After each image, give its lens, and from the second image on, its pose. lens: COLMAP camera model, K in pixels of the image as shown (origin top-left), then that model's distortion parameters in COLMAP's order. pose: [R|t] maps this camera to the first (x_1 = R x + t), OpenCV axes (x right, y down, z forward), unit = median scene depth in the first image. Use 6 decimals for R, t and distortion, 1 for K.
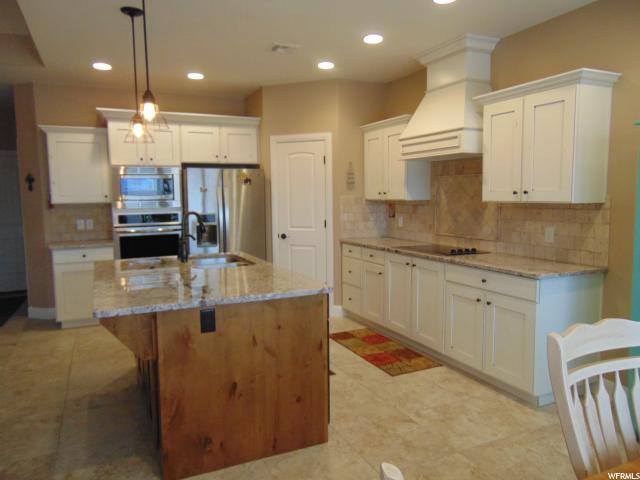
lens RADIAL K [[488.8, 0, 320.0], [0, 488.8, 240.0], [0, 0, 1]] dist [0.007832, 0.056063]
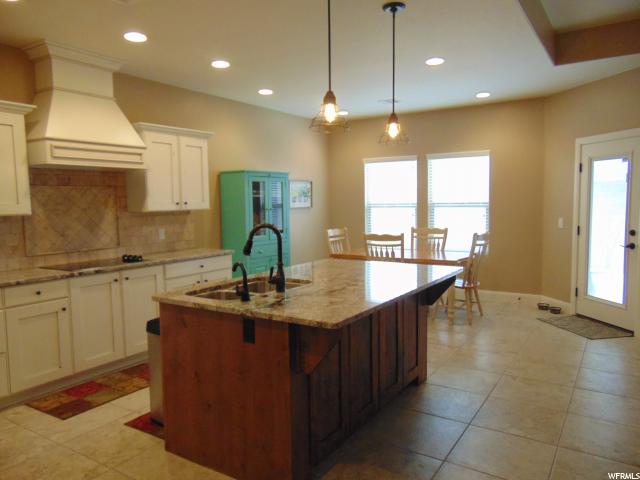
lens RADIAL K [[488.8, 0, 320.0], [0, 488.8, 240.0], [0, 0, 1]] dist [0.007832, 0.056063]
pose [[-0.538420, -0.052222, 0.841057, -0.781967], [0.100270, 0.987017, 0.125474, -0.101506], [-0.836690, 0.151890, -0.526193, 1.113288]]
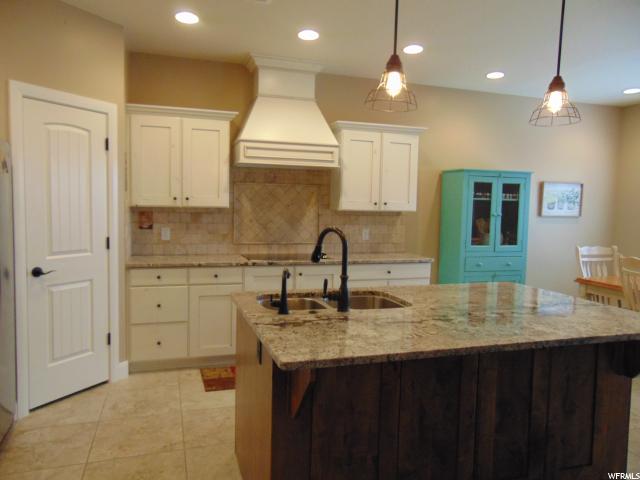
lens RADIAL K [[487.1, 0, 320.0], [0, 487.1, 240.0], [0, 0, 1]] dist [-0.001258, 0.001437]
pose [[0.108548, -0.065531, 0.991929, -0.735692], [0.069196, 0.995903, 0.058221, -0.067906], [-0.991680, 0.062318, 0.112638, 0.796574]]
